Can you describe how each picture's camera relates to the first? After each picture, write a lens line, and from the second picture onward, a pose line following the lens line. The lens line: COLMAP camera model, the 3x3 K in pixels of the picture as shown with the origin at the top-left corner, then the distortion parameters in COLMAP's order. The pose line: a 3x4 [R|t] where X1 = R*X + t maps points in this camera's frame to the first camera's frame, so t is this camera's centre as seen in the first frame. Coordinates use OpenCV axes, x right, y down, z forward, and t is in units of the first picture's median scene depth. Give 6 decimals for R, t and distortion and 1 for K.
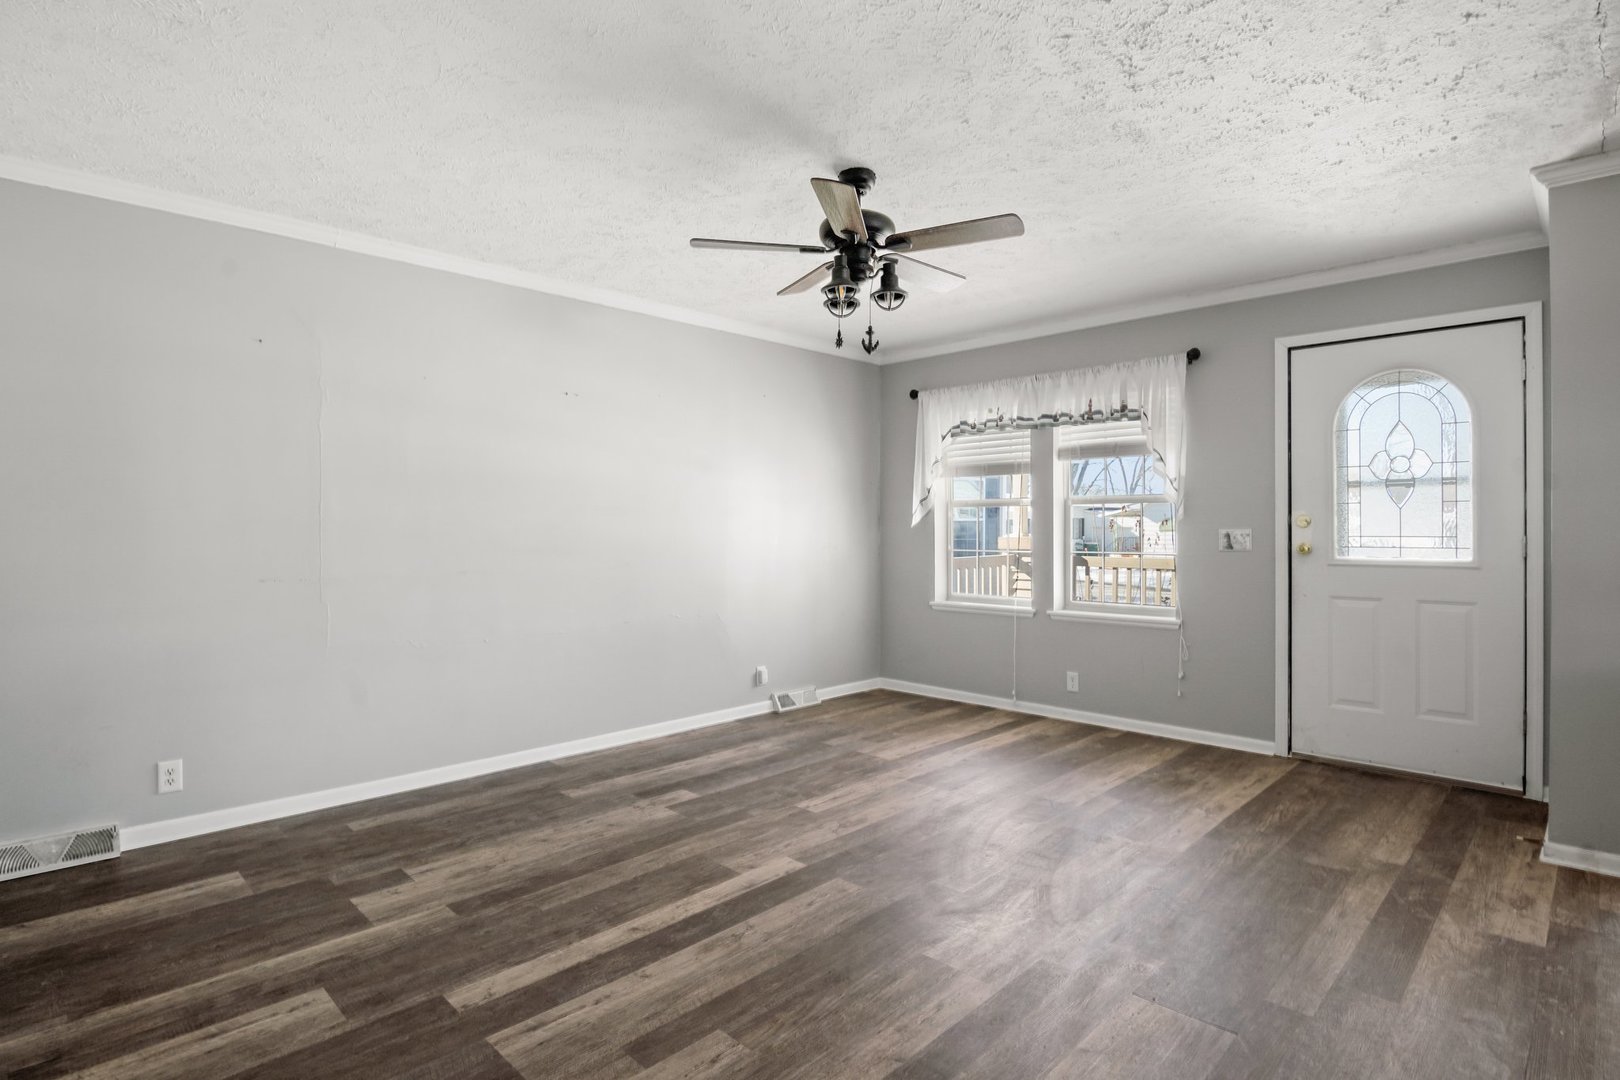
lens RADIAL K [[821.3, 0, 816.7], [0, 821.3, 532.8], [0, 0, 1]] dist [-0.018061, -0.000425]
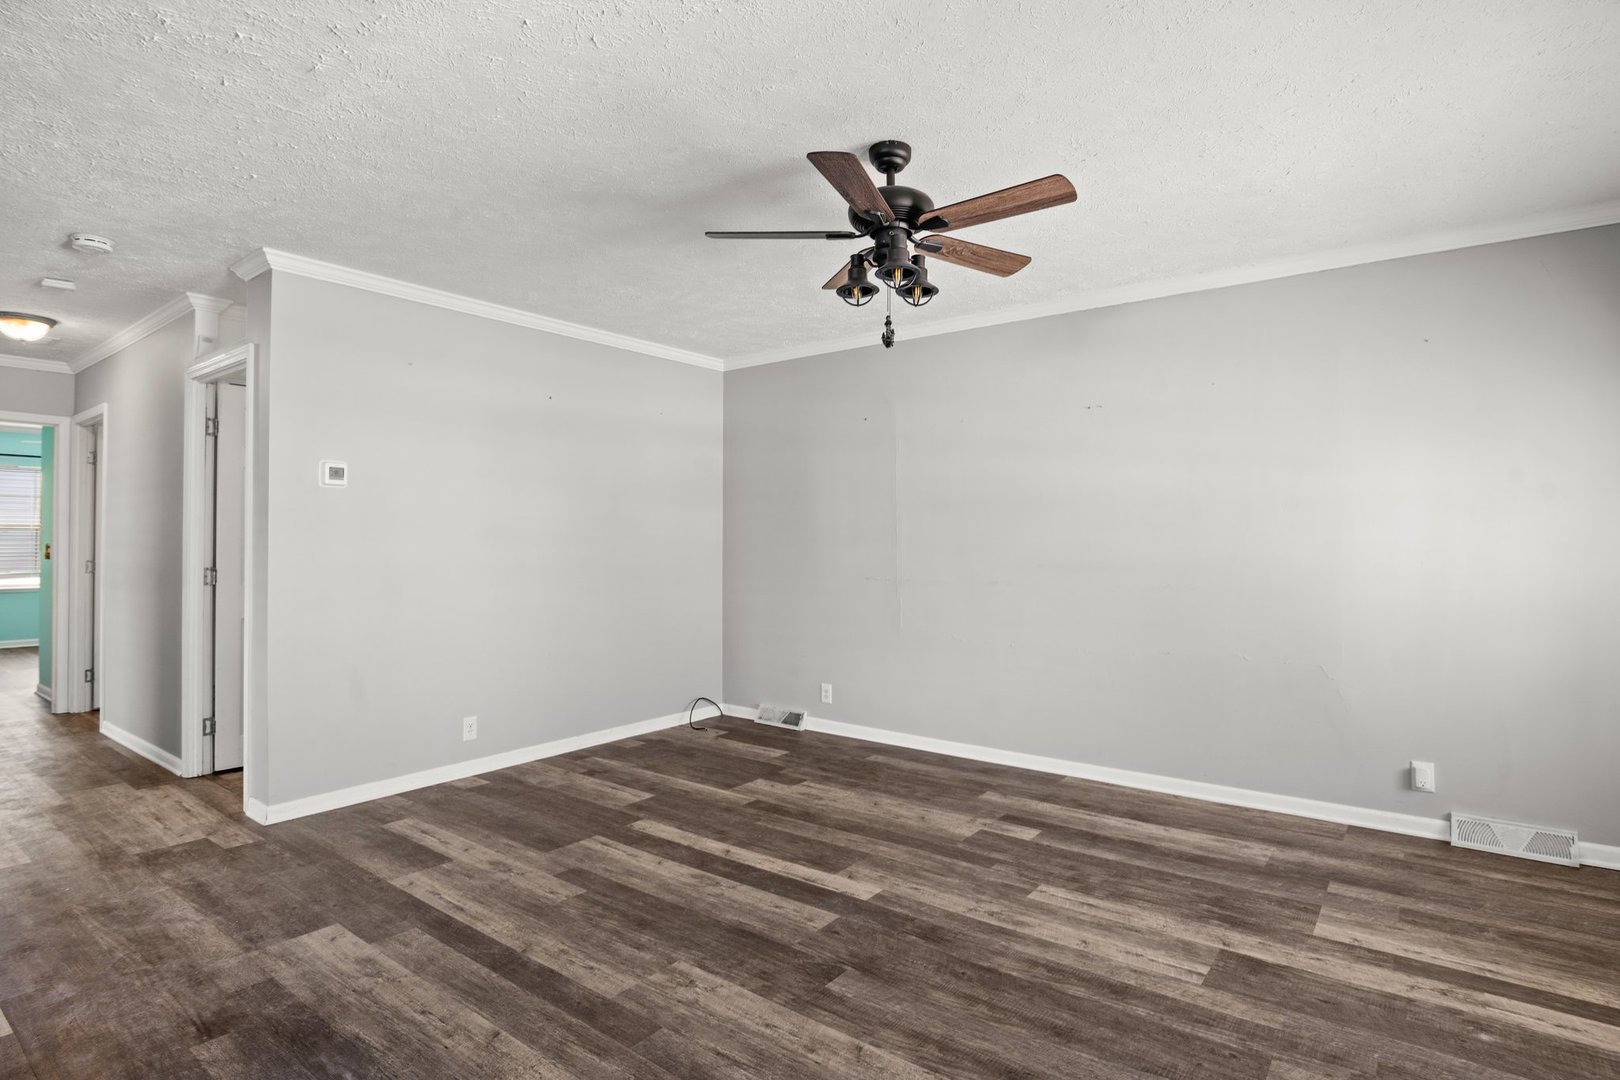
lens RADIAL K [[821.3, 0, 816.7], [0, 821.3, 532.8], [0, 0, 1]] dist [-0.018061, -0.000425]
pose [[0.124596, -0.009903, -0.992158, 0.919940], [-0.009812, 0.999889, -0.011213, -0.009832], [0.992159, 0.011132, 0.124485, 0.811961]]
